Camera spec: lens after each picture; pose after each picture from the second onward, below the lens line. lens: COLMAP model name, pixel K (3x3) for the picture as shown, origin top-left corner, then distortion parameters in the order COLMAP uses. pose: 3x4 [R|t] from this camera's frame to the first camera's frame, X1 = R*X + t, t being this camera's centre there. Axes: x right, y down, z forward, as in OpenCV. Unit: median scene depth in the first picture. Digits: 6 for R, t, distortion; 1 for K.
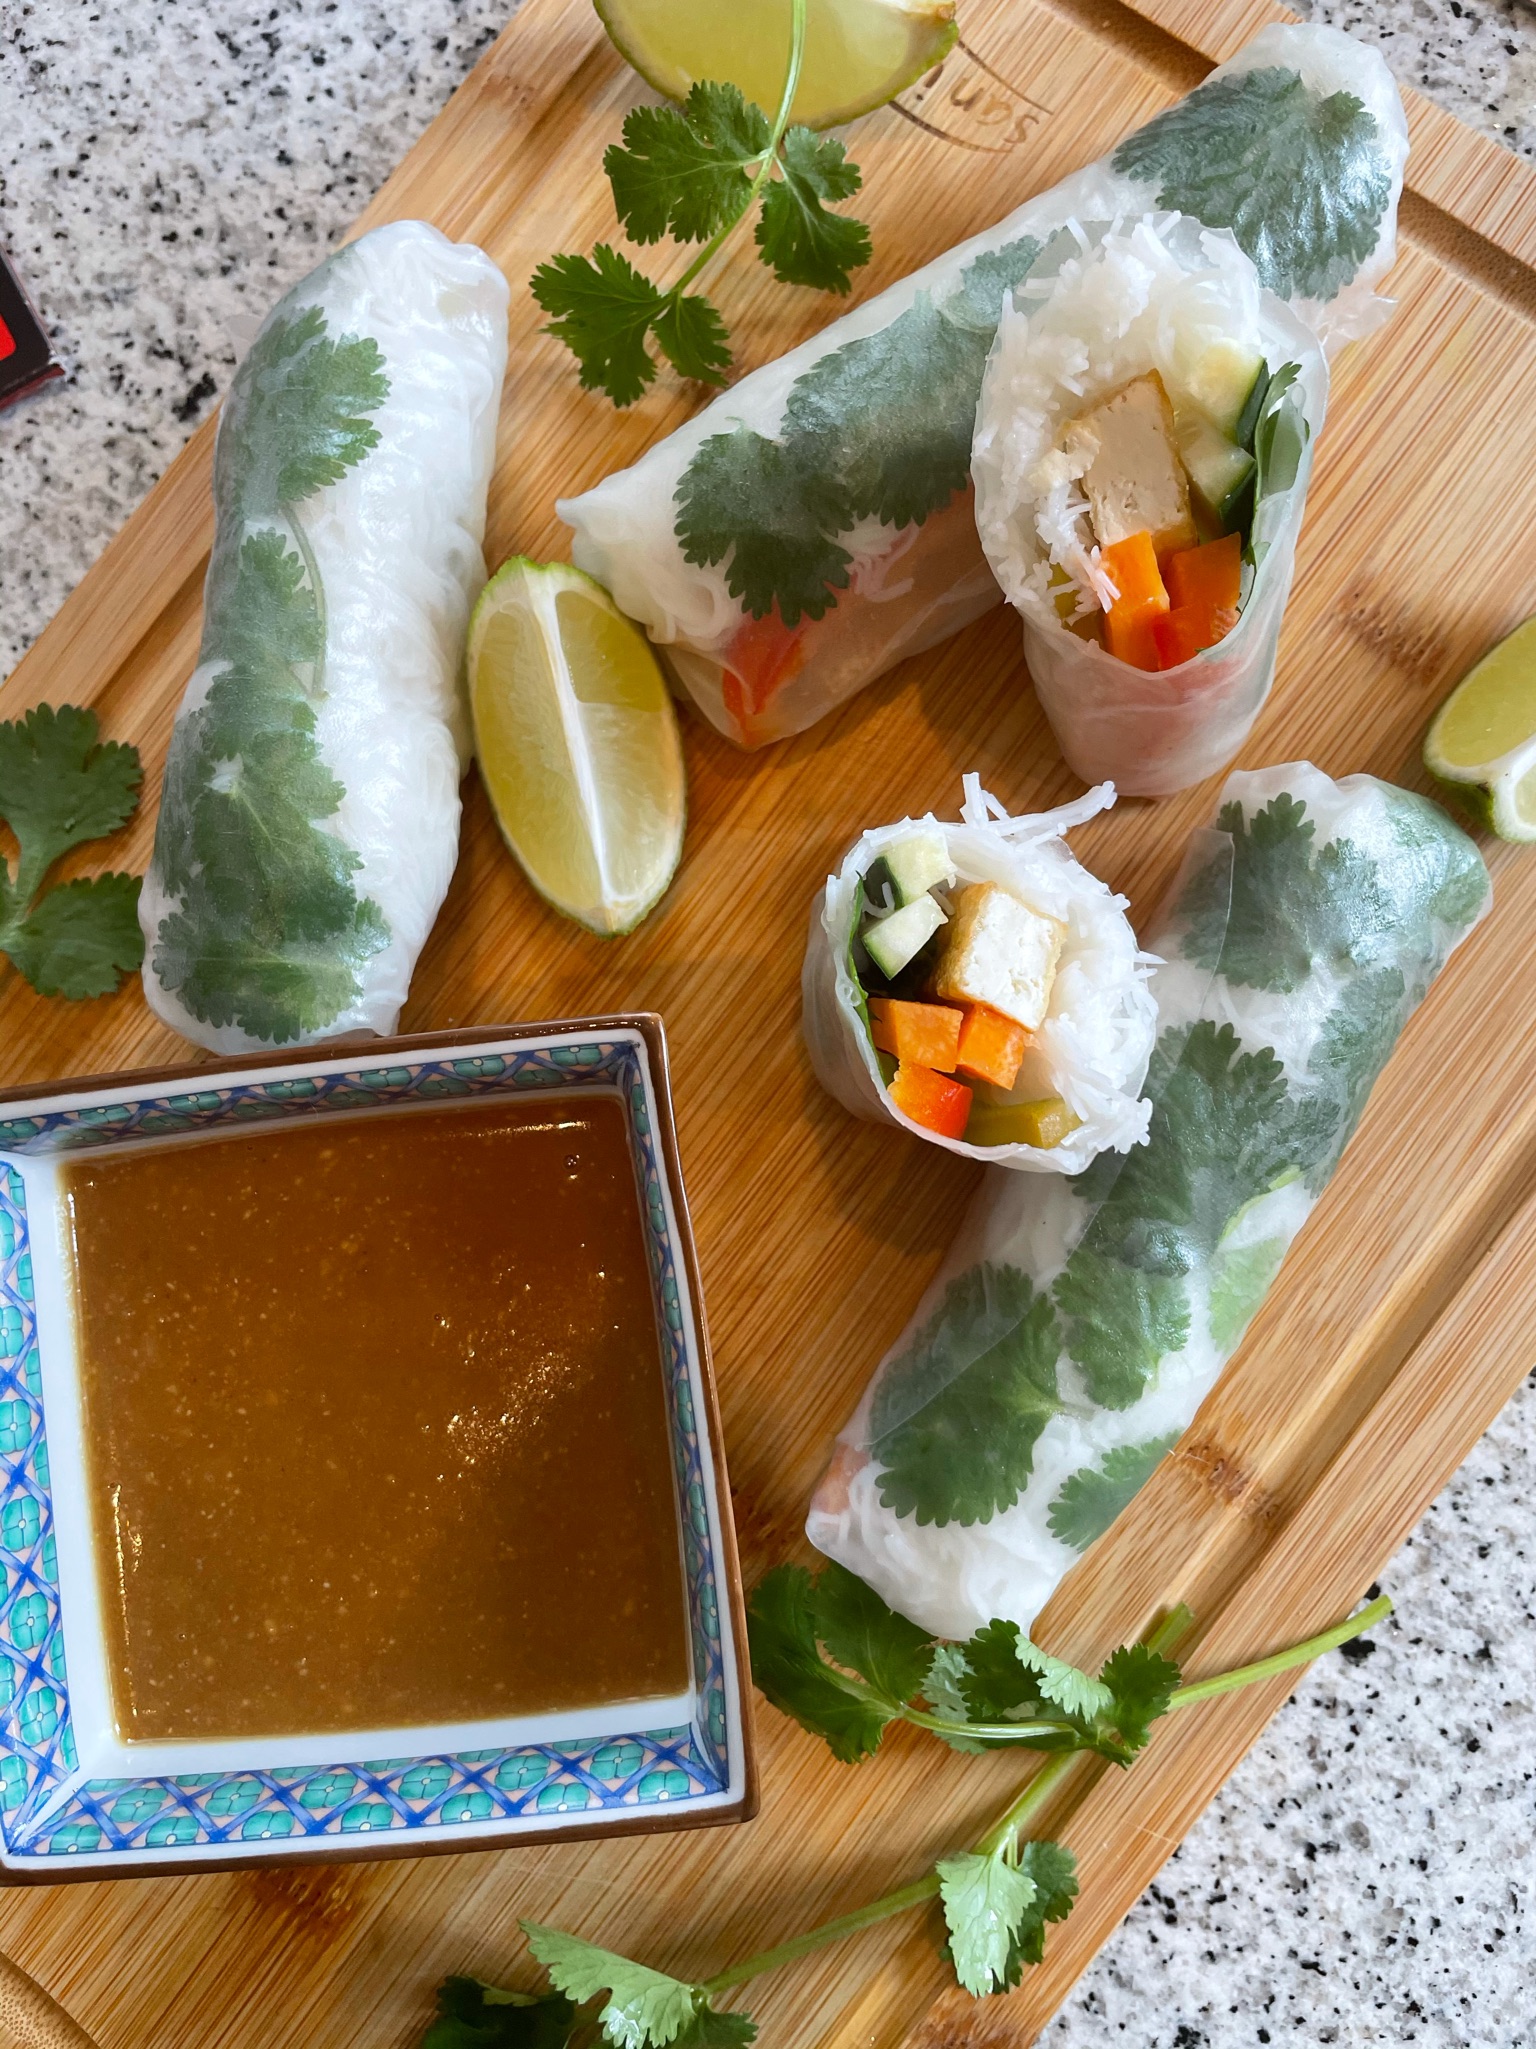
lens RADIAL K [[1575.2, 0, 726.7], [0, 1575.2, 1016.6], [0, 0, 1]] dist [0.061135, -0.114719]
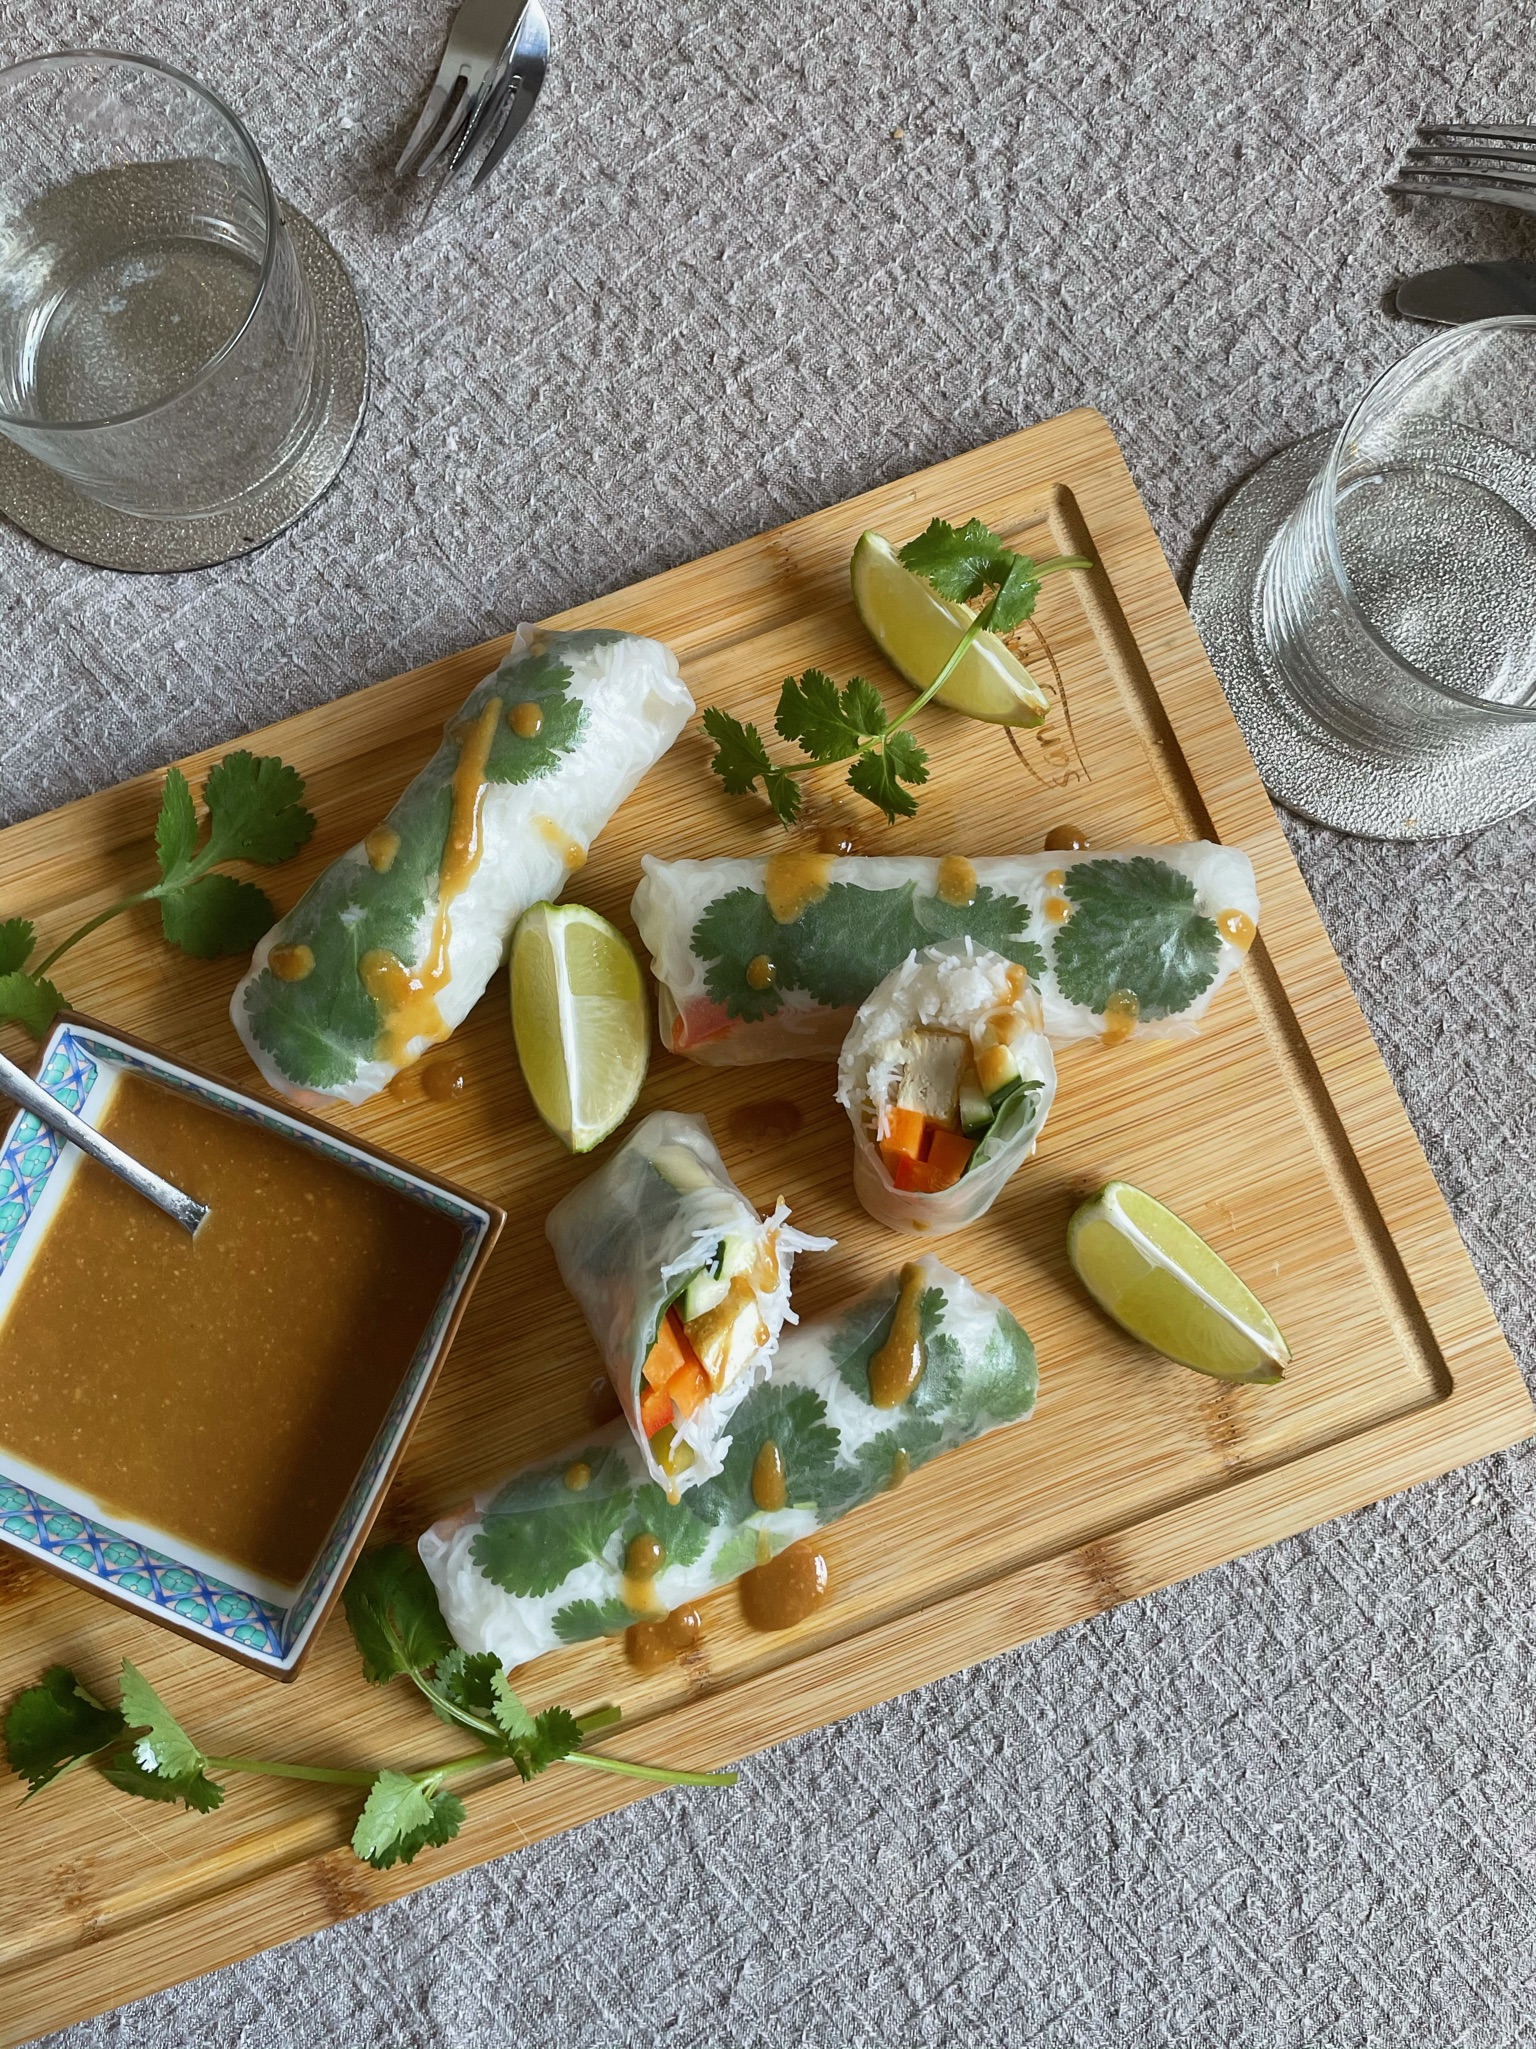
lens RADIAL K [[1575.2, 0, 760.0], [0, 1575.2, 1018.3], [0, 0, 1]] dist [0.061135, -0.114719]
pose [[0.855132, 0.518263, 0.012383, 0.052404], [-0.518343, 0.855162, 0.004301, -0.290849], [-0.008360, -0.010097, 0.999914, -0.541776]]
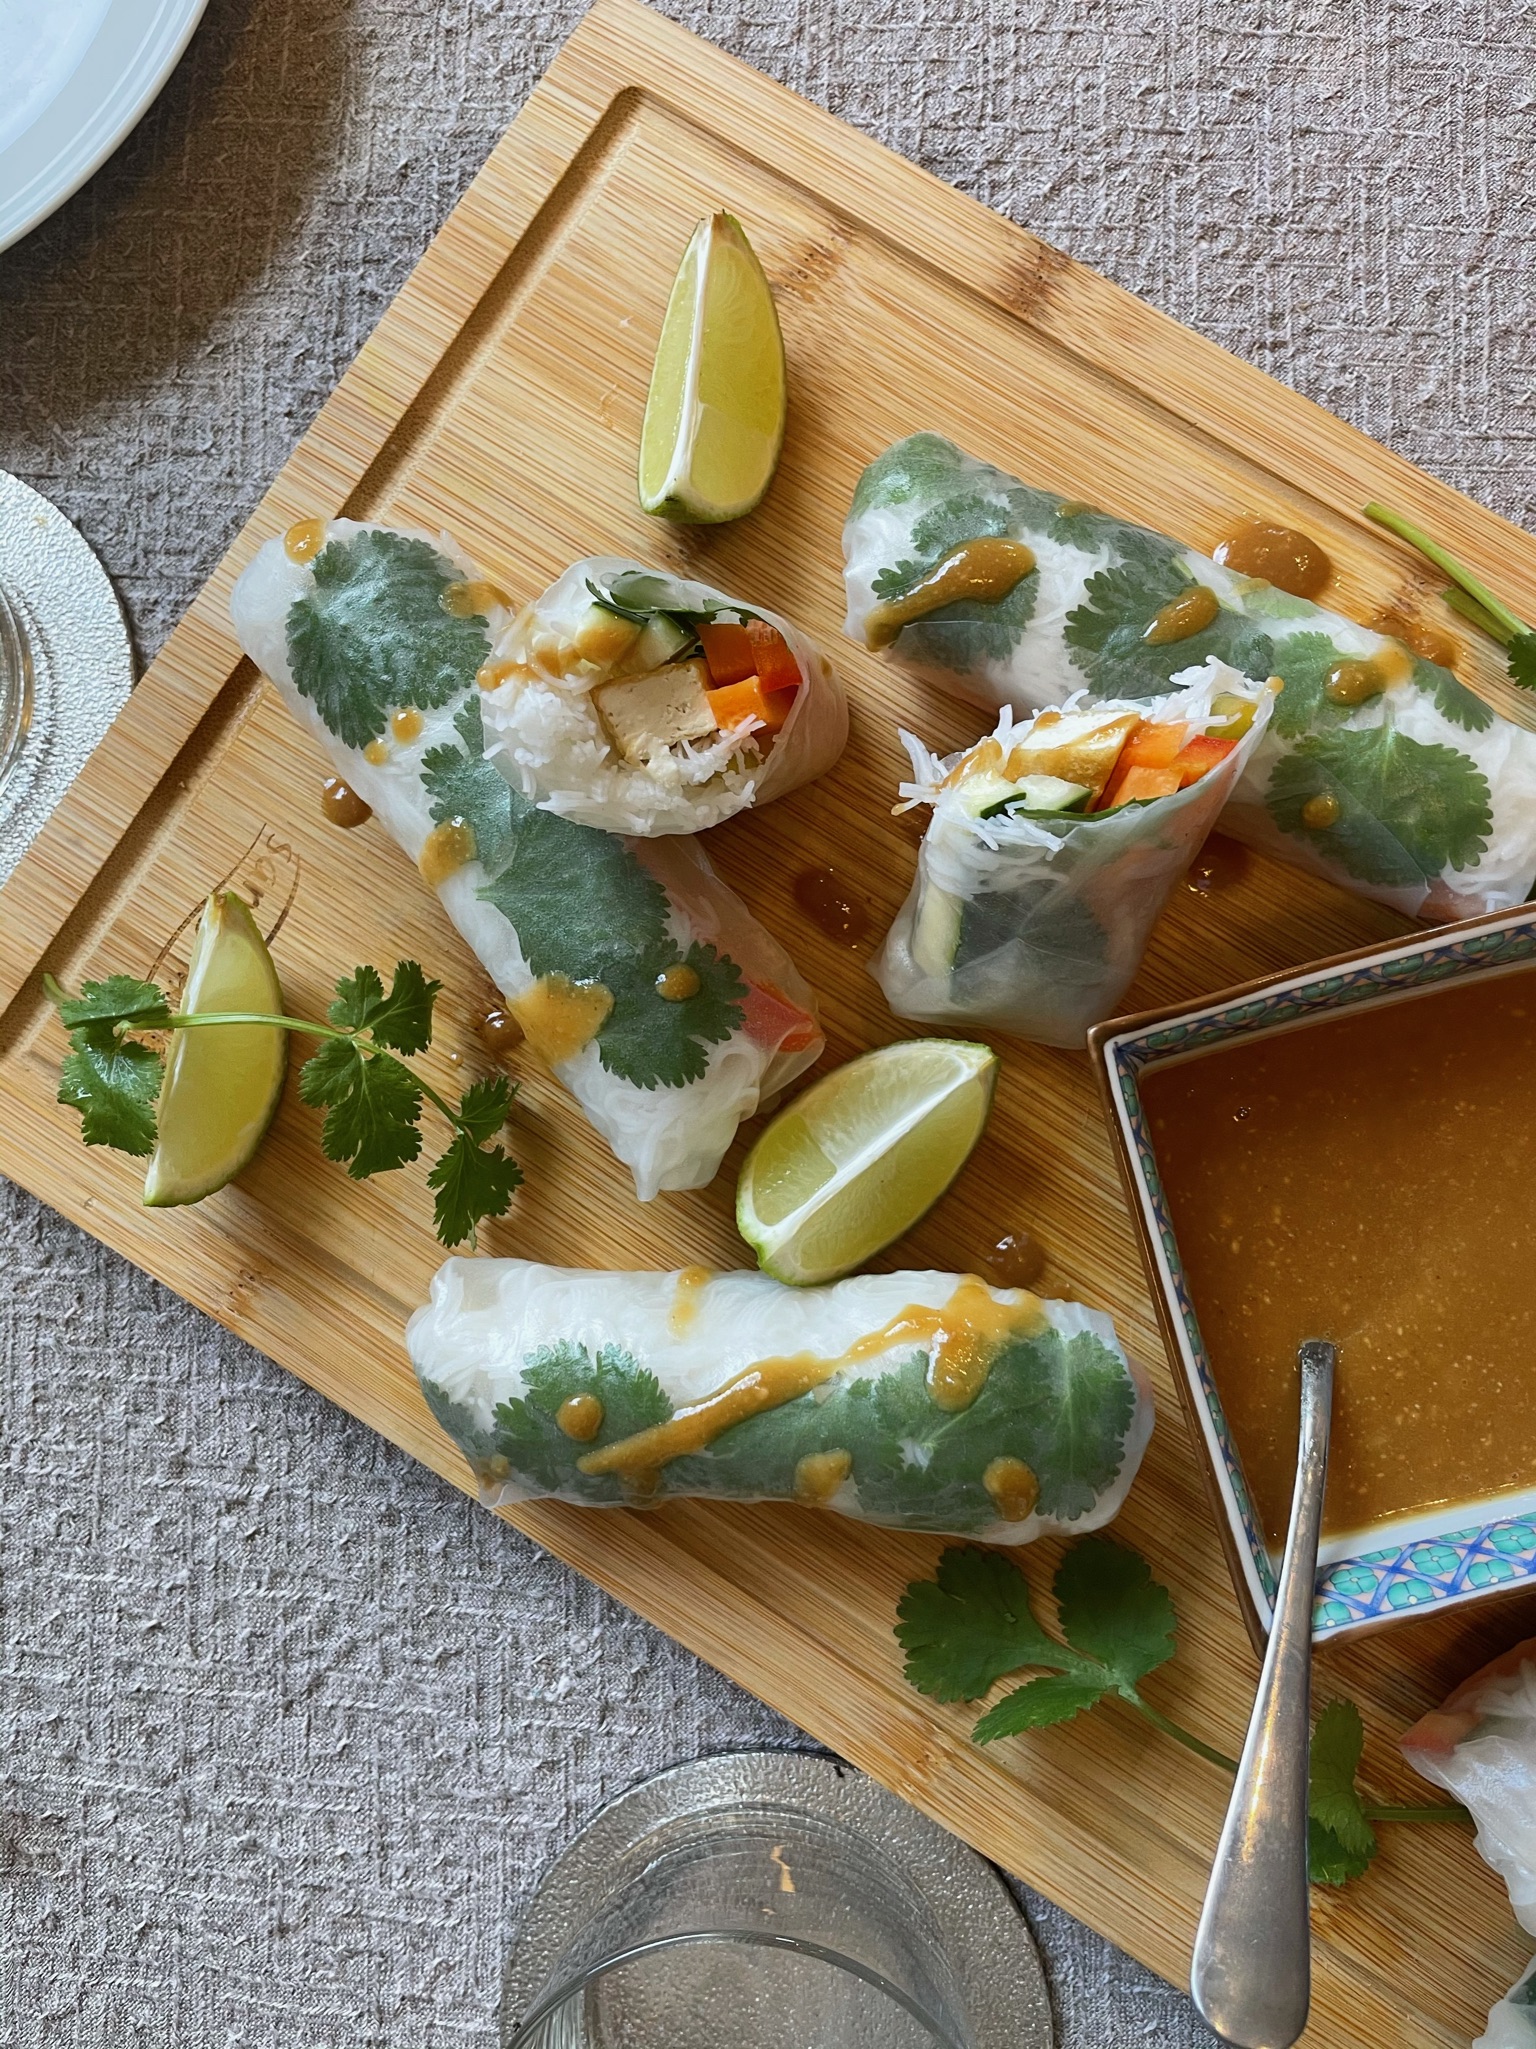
lens RADIAL K [[1575.2, 0, 773.1], [0, 1575.2, 1037.9], [0, 0, 1]] dist [0.061135, -0.114719]
pose [[-0.063161, -0.990142, 0.125015, -0.157712], [0.997933, -0.061176, 0.019658, -0.275252], [-0.011817, 0.125999, 0.991960, -0.203938]]
